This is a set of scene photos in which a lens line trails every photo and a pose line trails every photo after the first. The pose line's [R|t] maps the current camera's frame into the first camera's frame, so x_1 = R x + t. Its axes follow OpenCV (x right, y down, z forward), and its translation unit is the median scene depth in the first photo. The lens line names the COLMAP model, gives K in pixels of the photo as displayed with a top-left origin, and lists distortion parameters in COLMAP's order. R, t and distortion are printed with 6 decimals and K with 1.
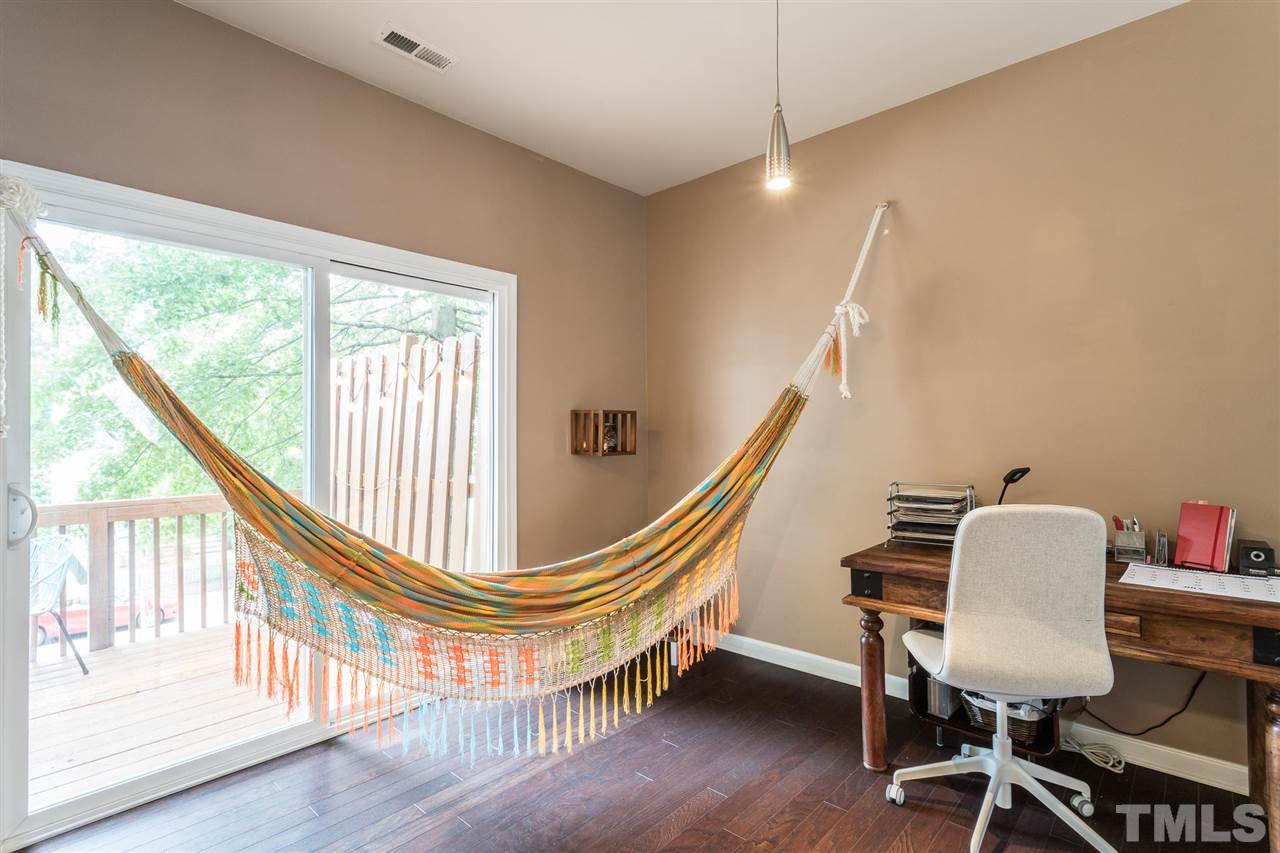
lens RADIAL K [[612.8, 0, 664.6], [0, 612.8, 424.7], [0, 0, 1]] dist [-0.000348, 0.002429]
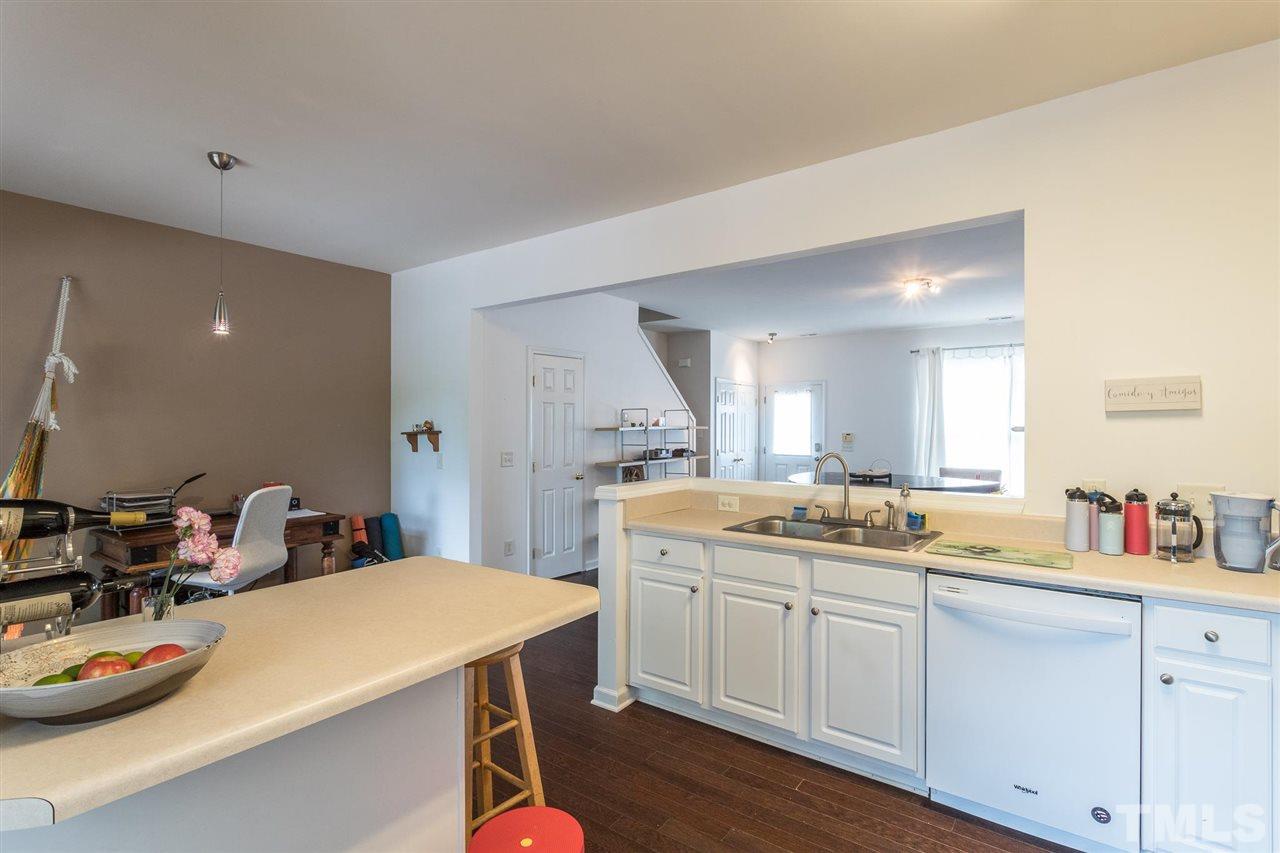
lens RADIAL K [[612.8, 0, 634.4], [0, 612.8, 424.0], [0, 0, 1]] dist [-0.000348, 0.002429]
pose [[-0.087360, 0.009388, 0.996133, -1.124000], [-0.010559, 0.999891, -0.010349, -0.058968], [-0.996121, -0.011422, -0.087252, -0.074717]]
